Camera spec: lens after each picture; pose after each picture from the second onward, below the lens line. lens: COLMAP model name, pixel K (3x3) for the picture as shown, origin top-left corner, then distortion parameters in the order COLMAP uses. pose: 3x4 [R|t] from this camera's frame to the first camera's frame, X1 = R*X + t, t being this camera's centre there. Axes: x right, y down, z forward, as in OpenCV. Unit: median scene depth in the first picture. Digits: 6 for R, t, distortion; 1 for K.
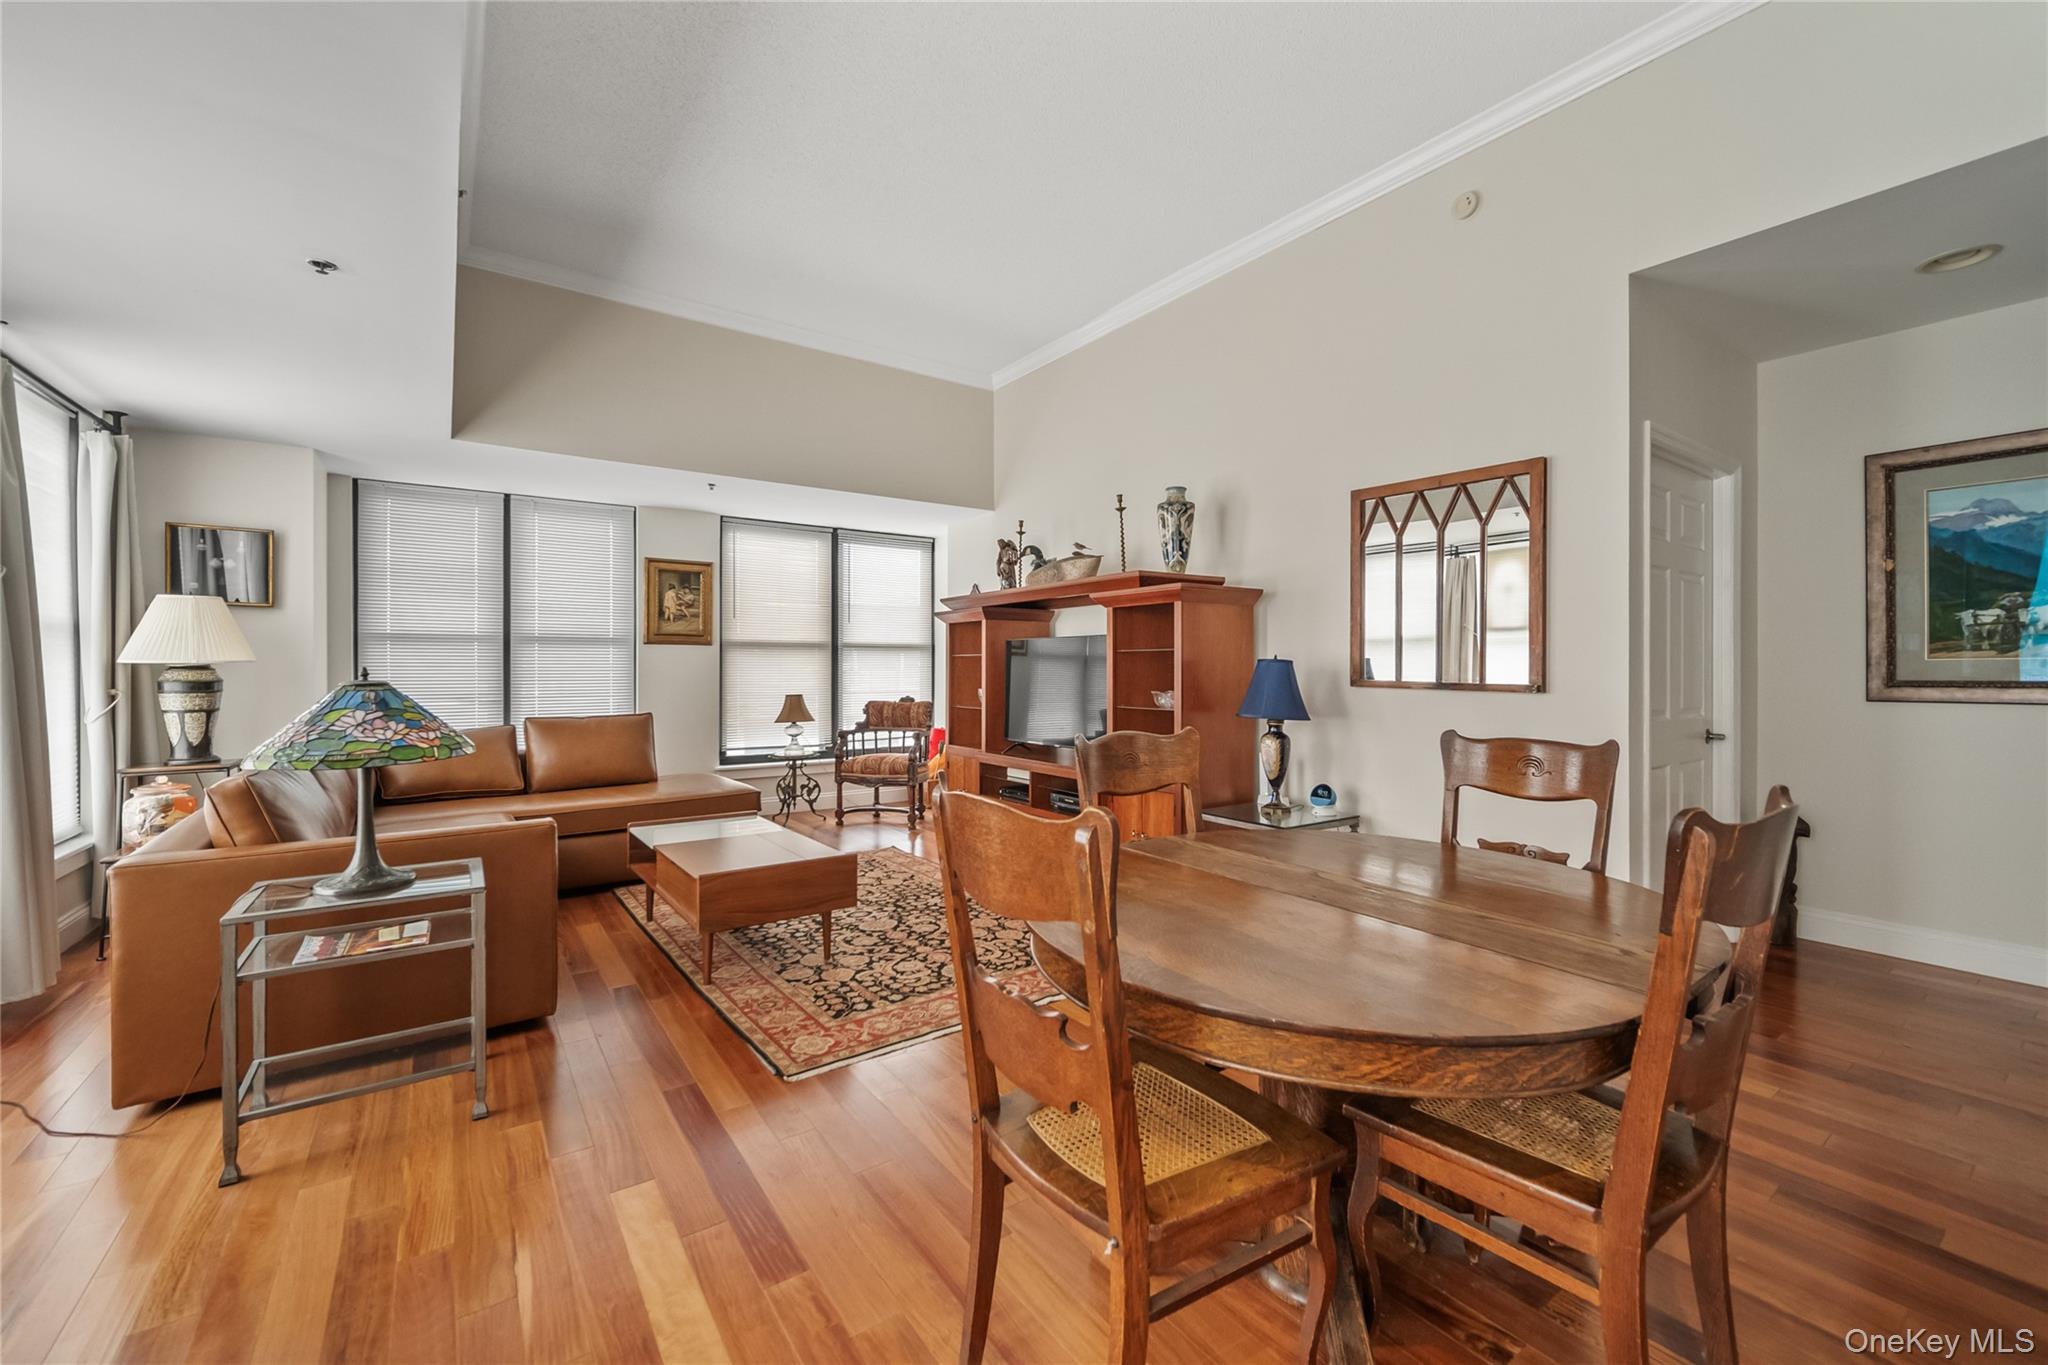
lens RADIAL K [[823.3, 0, 1029.4], [0, 823.3, 672.2], [0, 0, 1]] dist [-0.000461, -0.000082]
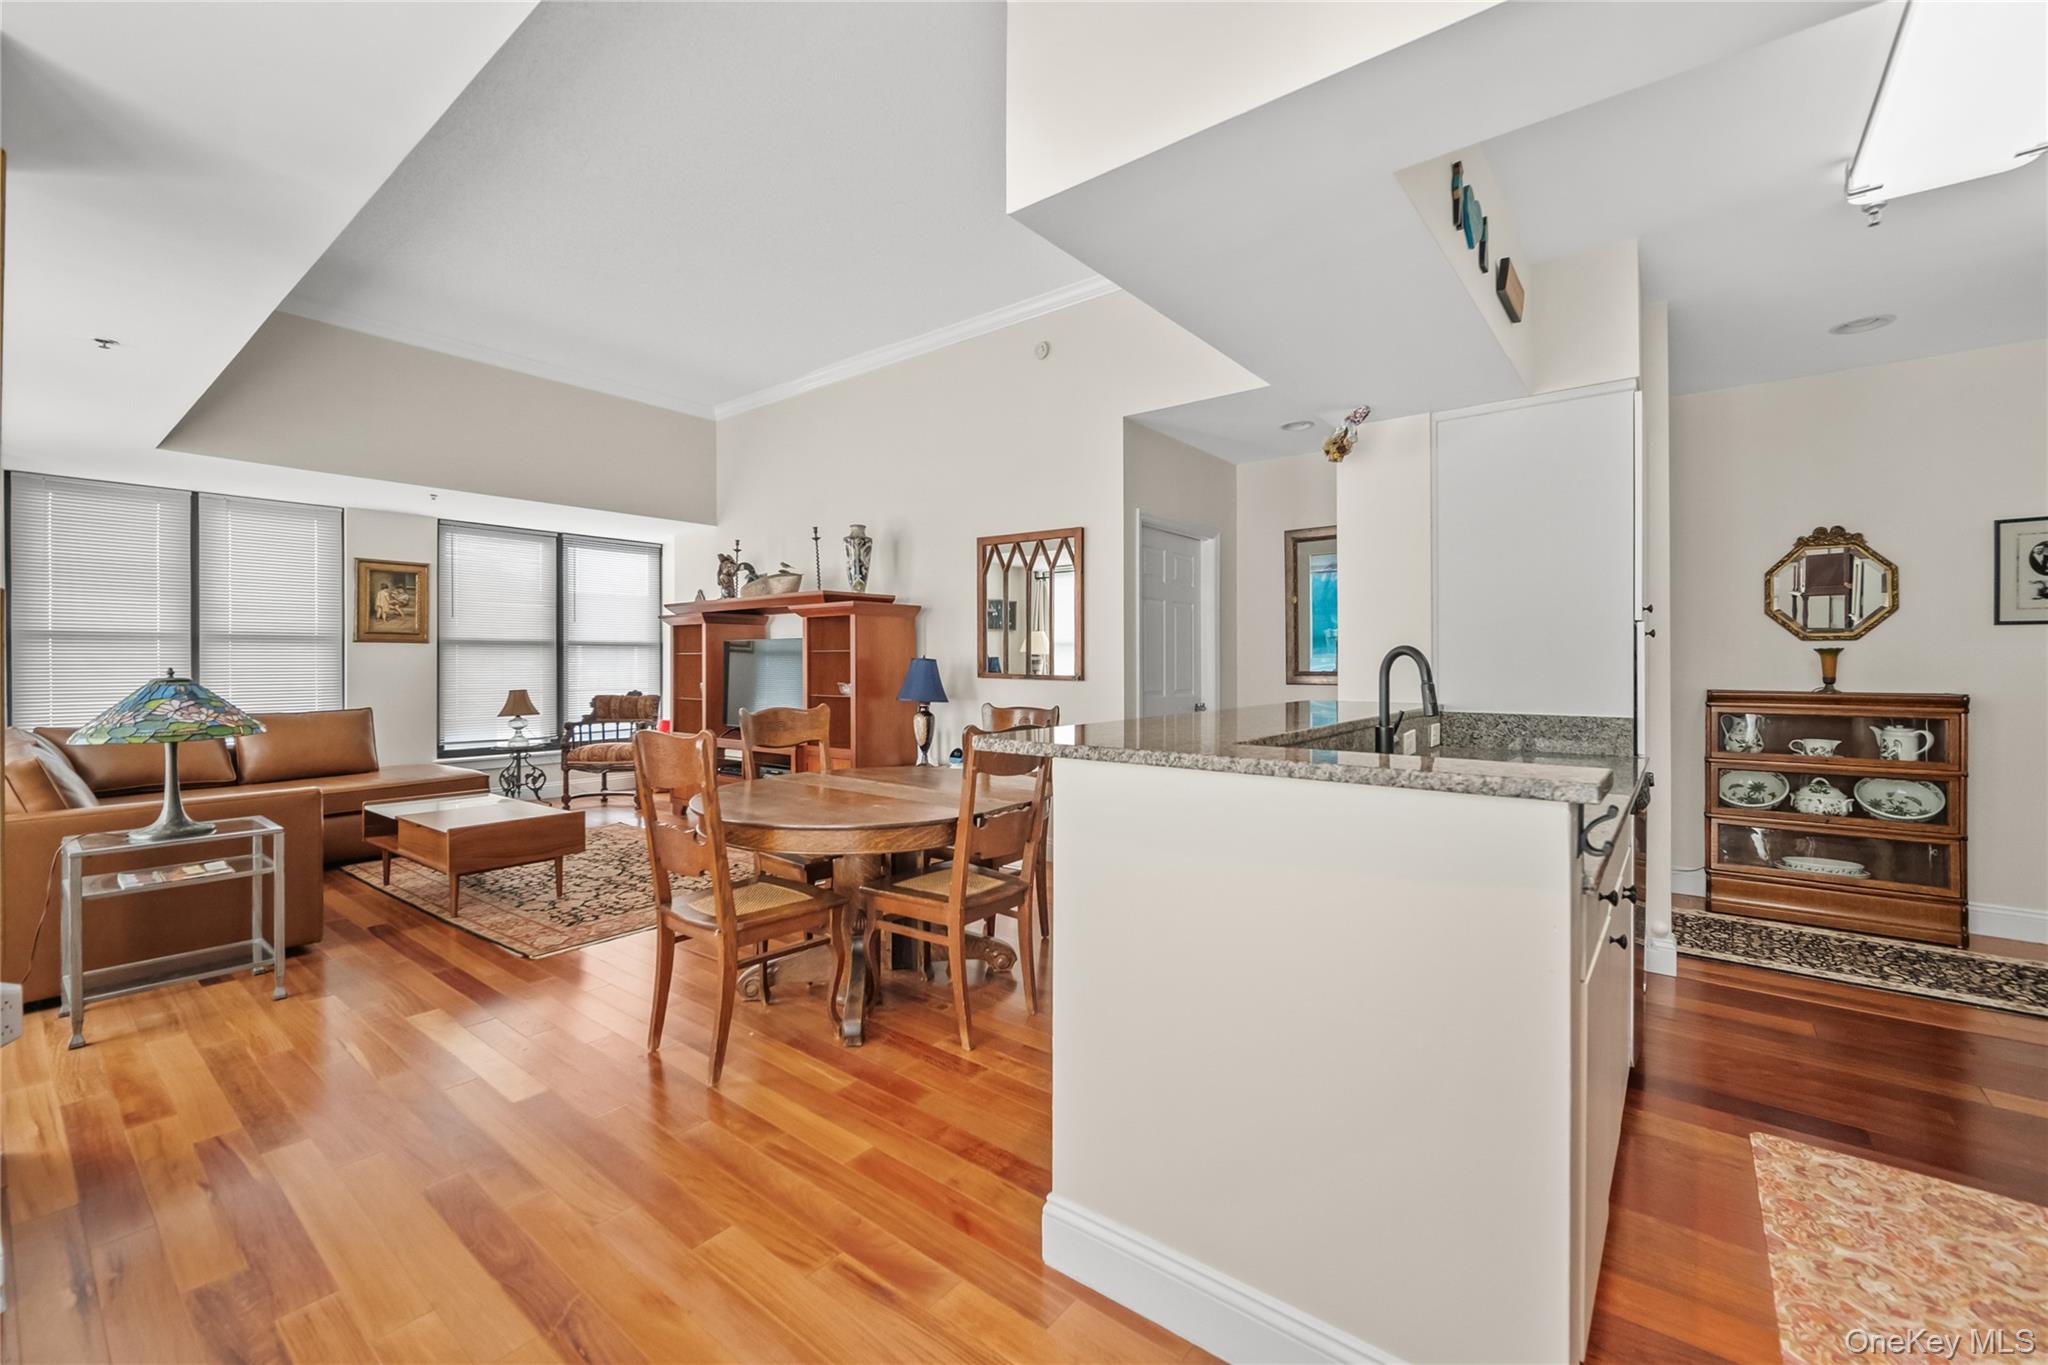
lens RADIAL K [[842.0, 0, 1032.6], [0, 842.0, 664.8], [0, 0, 1]] dist [-0.001154, 0.000539]
pose [[0.959456, -0.002653, 0.281847, 0.067393], [0.003231, 0.999994, -0.001587, -0.001868], [-0.281841, 0.002433, 0.959458, -0.341265]]
